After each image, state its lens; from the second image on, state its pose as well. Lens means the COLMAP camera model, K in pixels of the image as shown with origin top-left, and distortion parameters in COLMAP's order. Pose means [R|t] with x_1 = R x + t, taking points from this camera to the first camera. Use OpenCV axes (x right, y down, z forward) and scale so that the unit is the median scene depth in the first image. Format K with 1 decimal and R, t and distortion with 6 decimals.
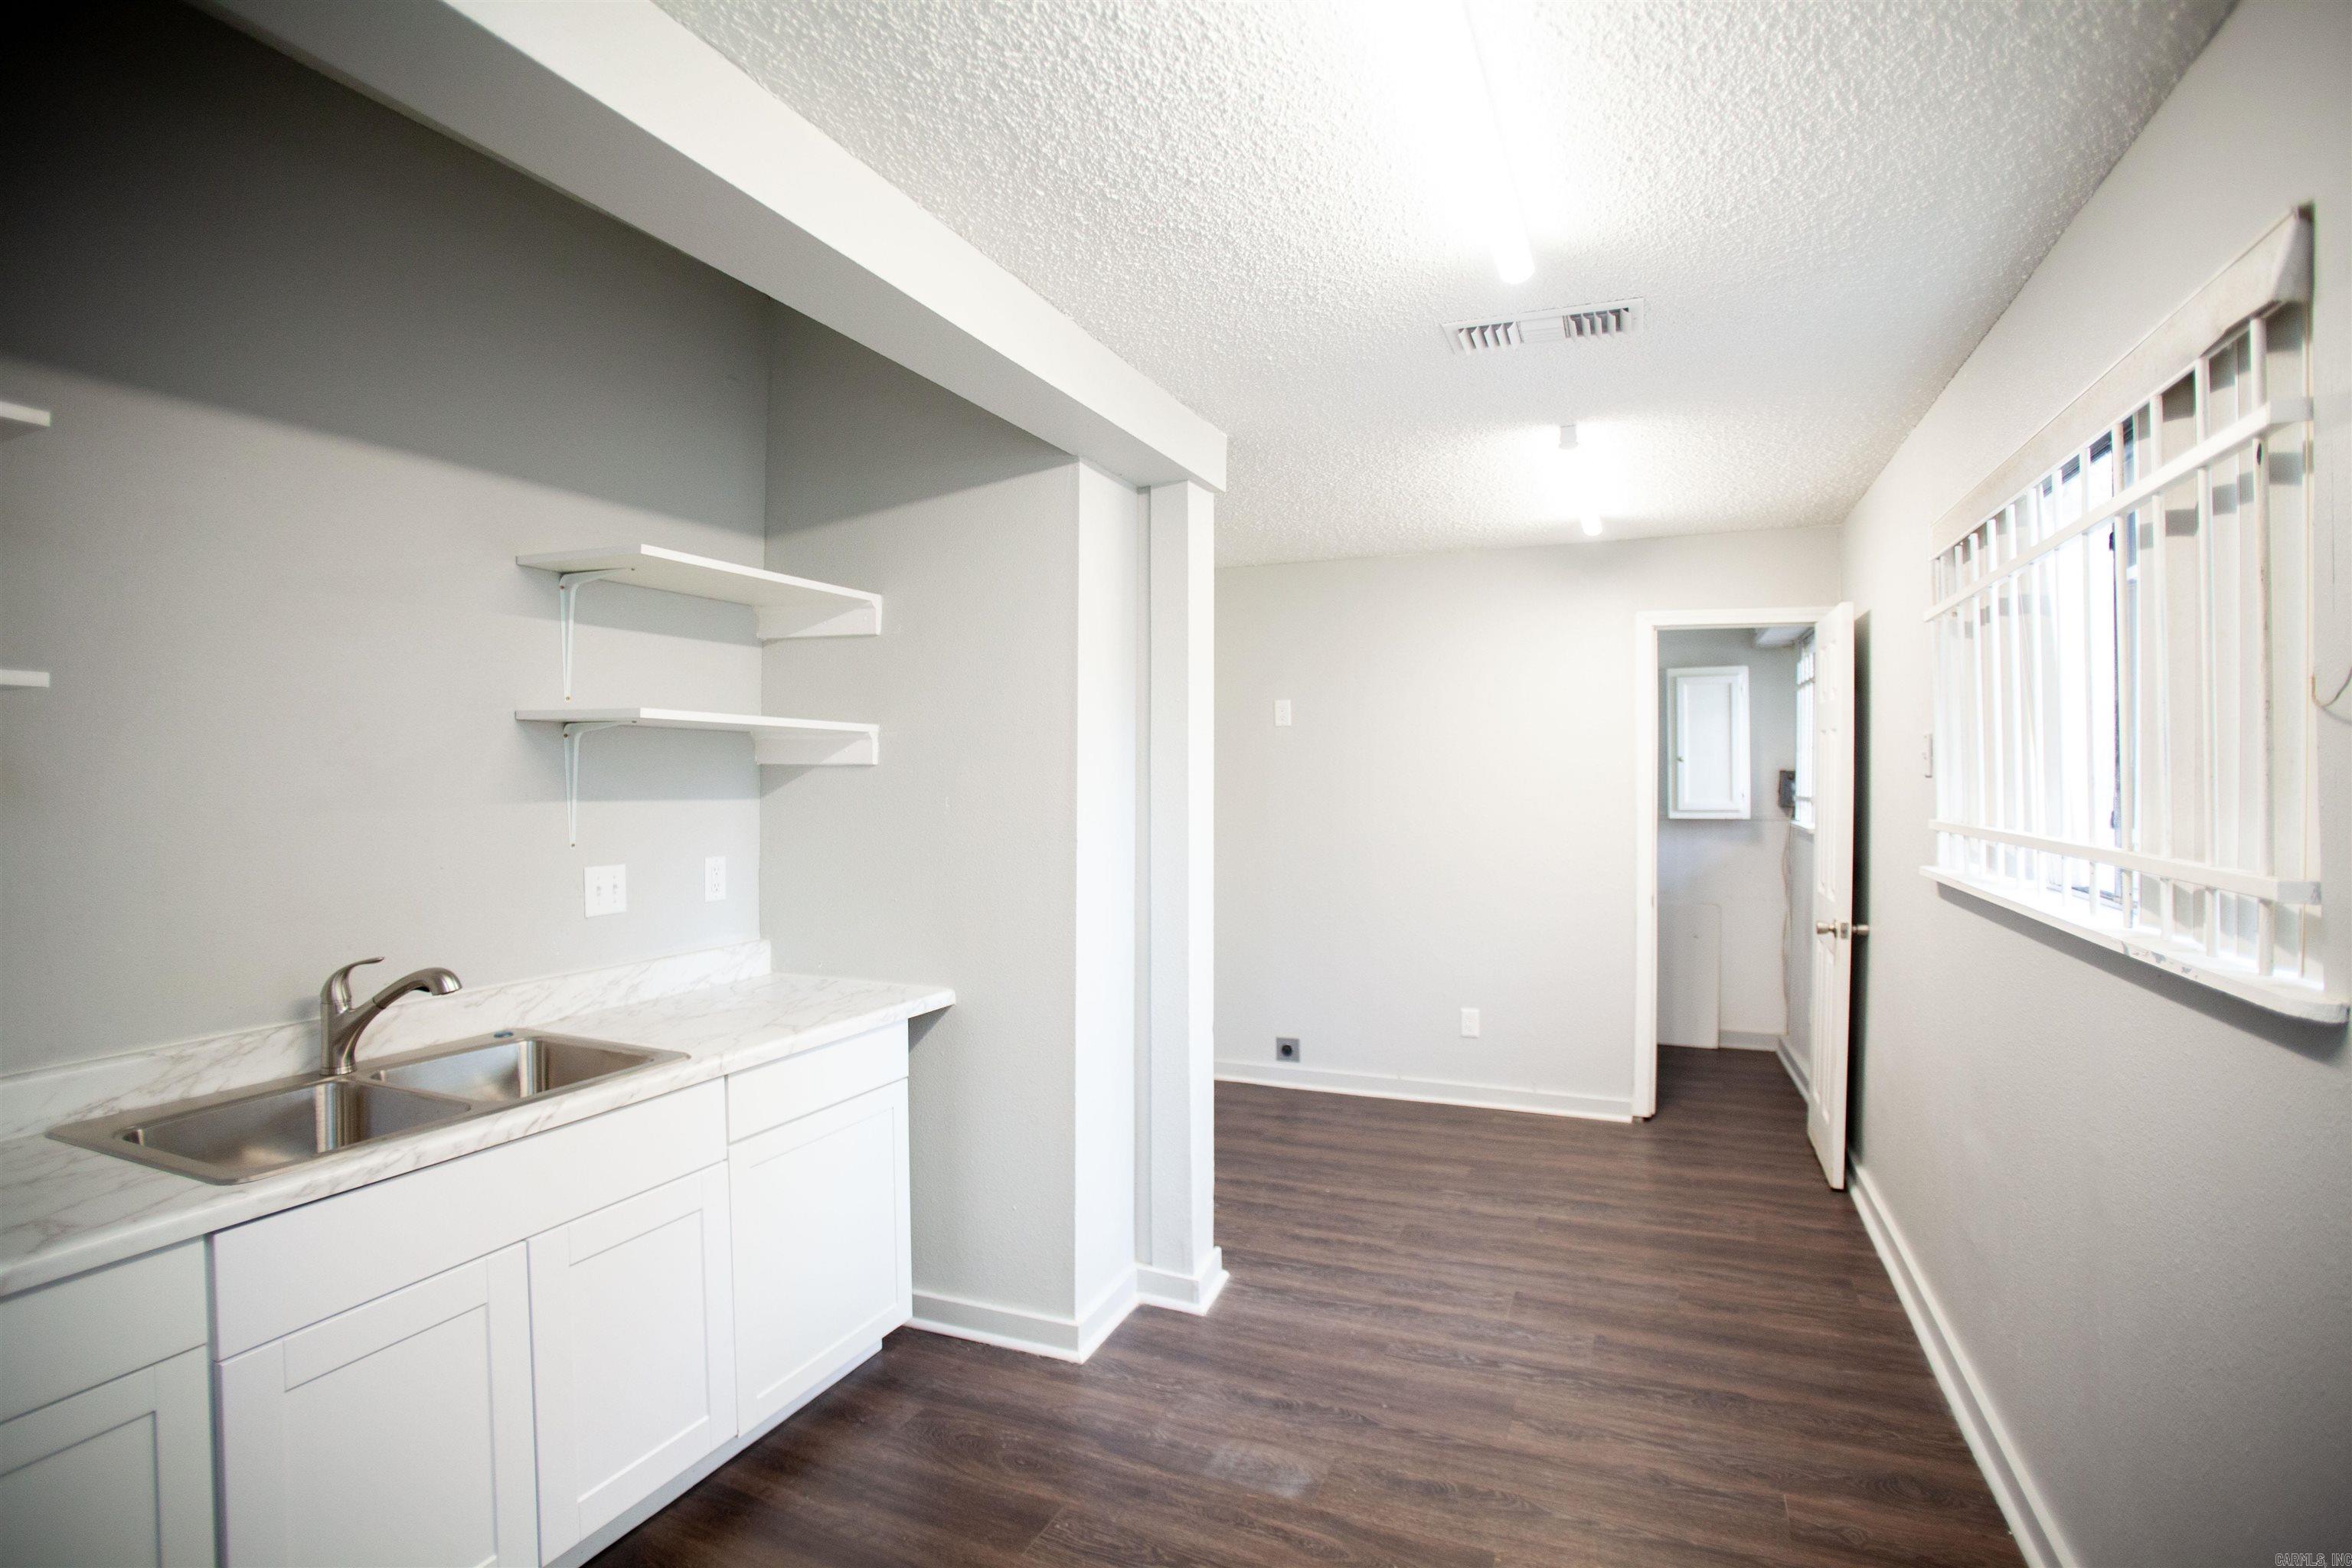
lens RADIAL K [[1161.0, 0, 1162.9], [0, 1161.0, 788.1], [0, 0, 1]] dist [-0.089169, 0.040503]
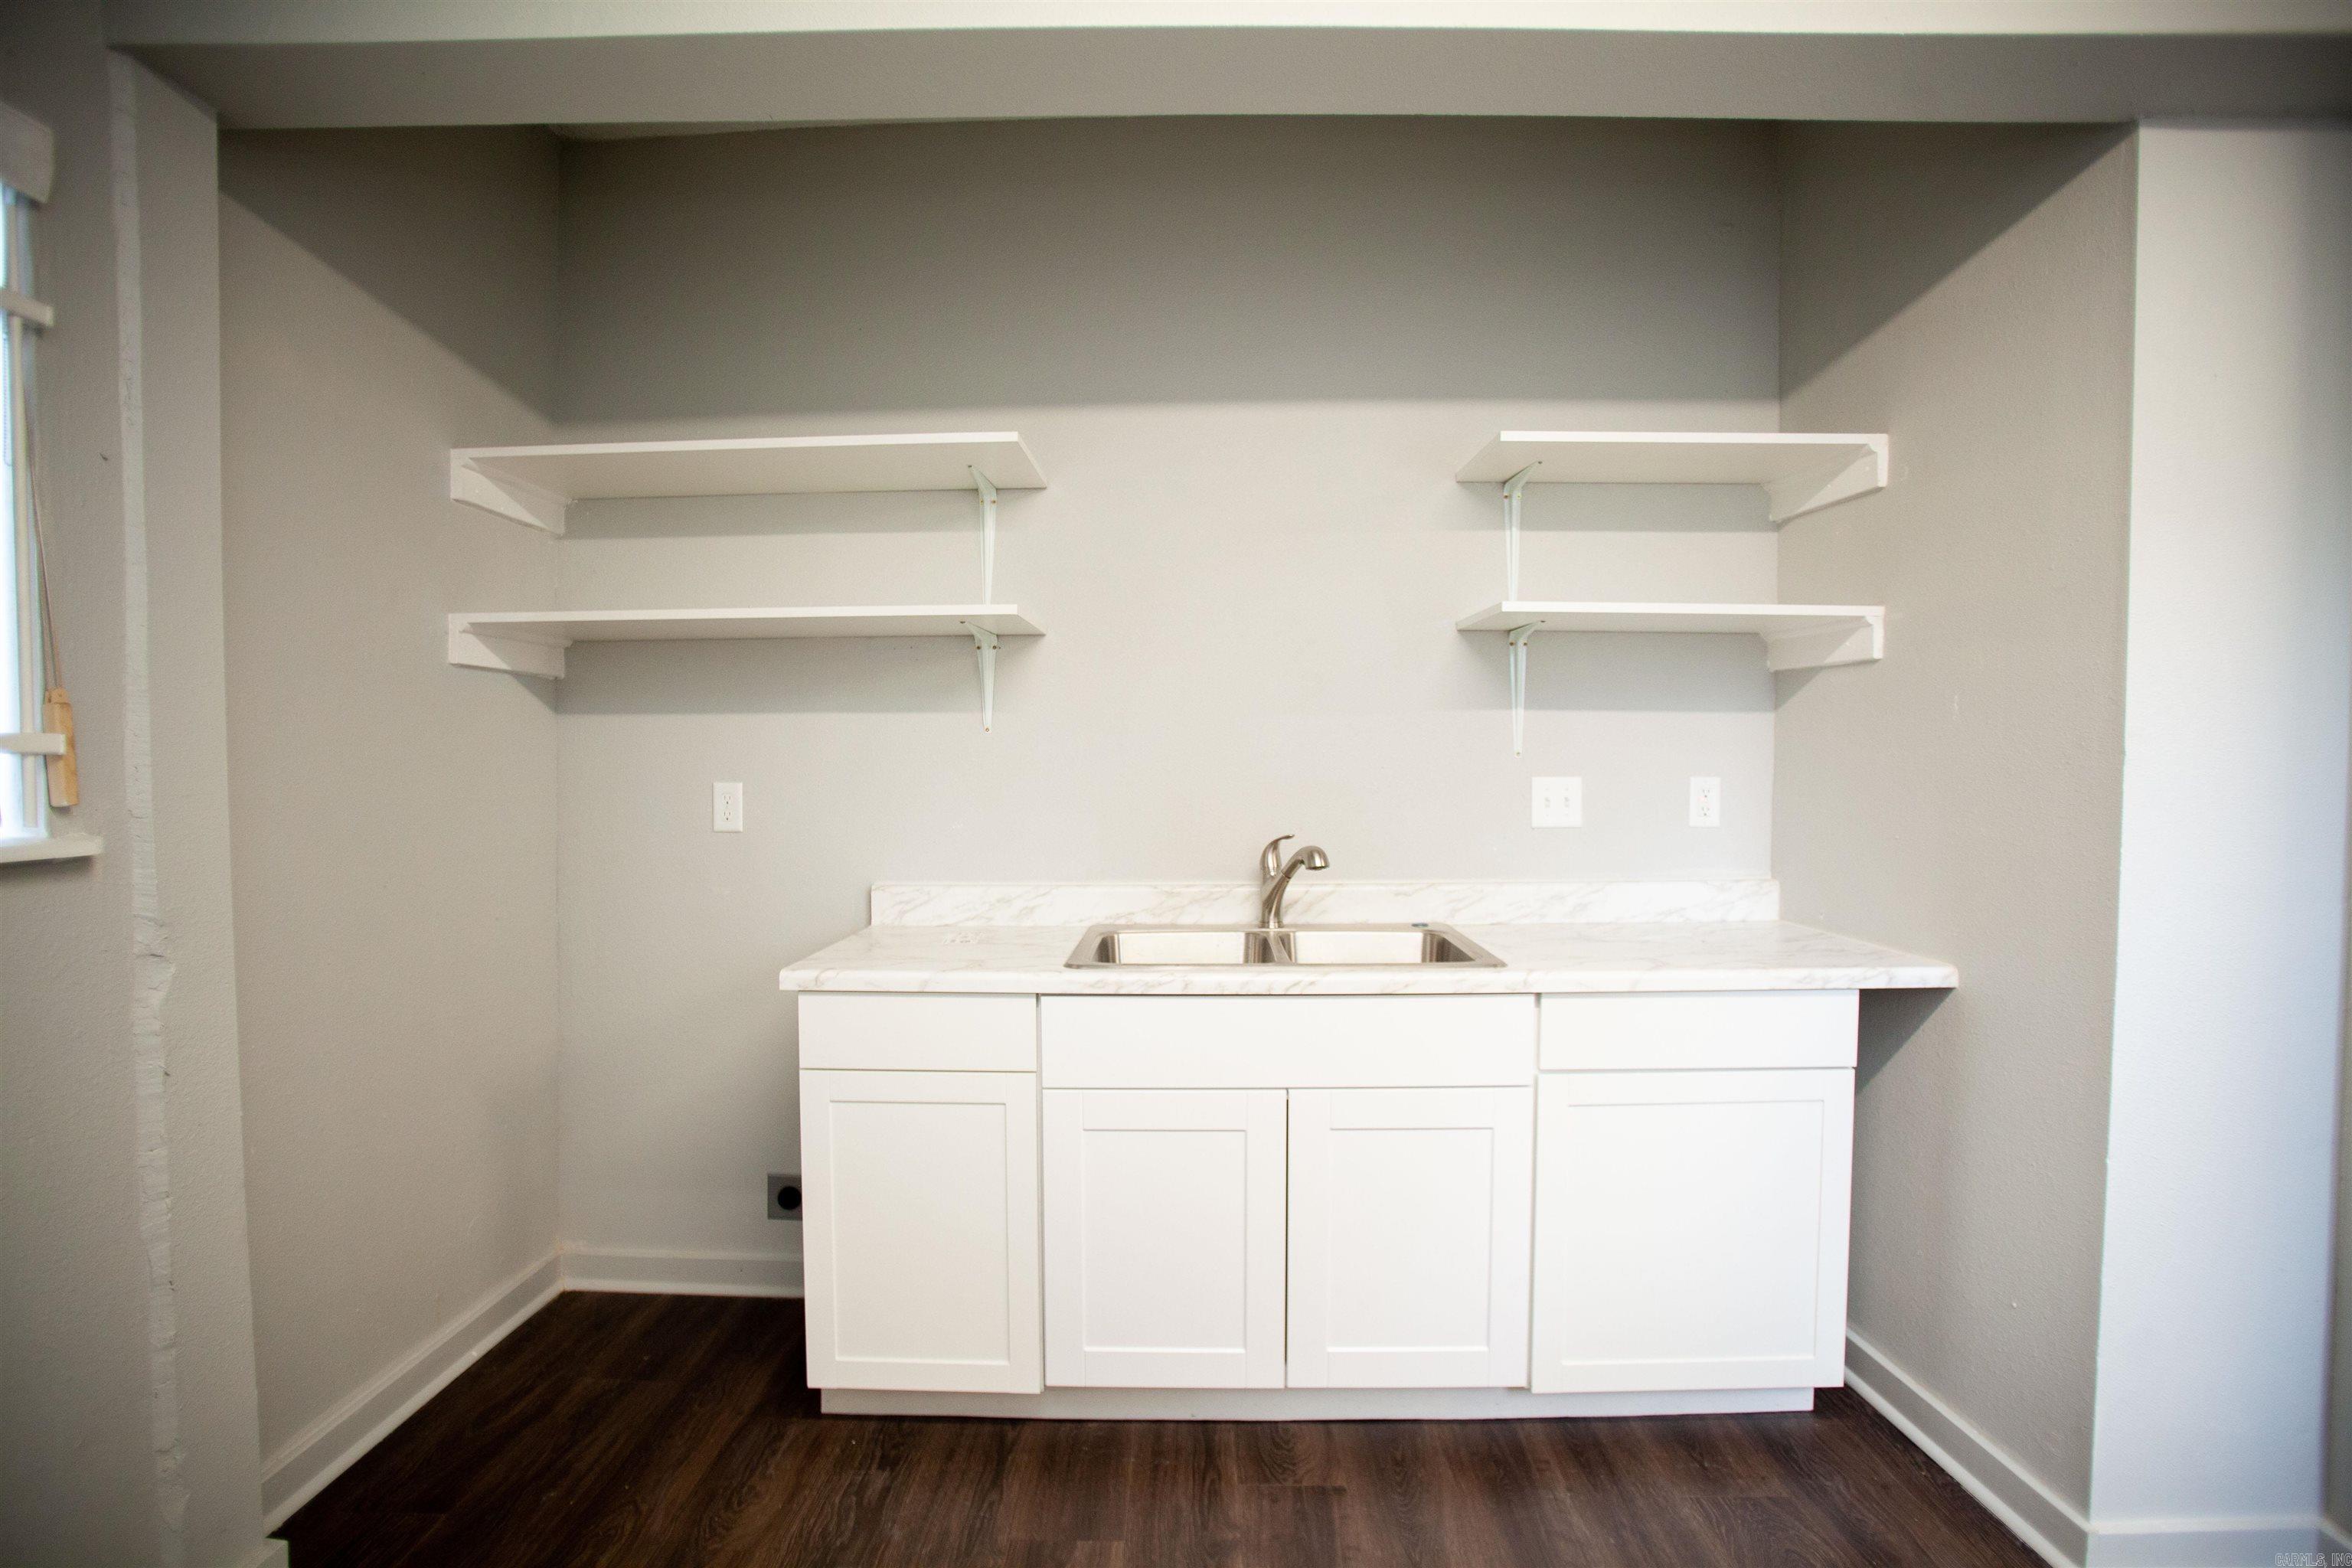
lens RADIAL K [[1161.0, 0, 1162.9], [0, 1161.0, 788.1], [0, 0, 1]] dist [-0.089169, 0.040503]
pose [[0.386102, 0.027222, -0.922054, 0.288612], [-0.009029, 0.999628, 0.025732, 0.056439], [0.922412, -0.001610, 0.386204, 0.315680]]
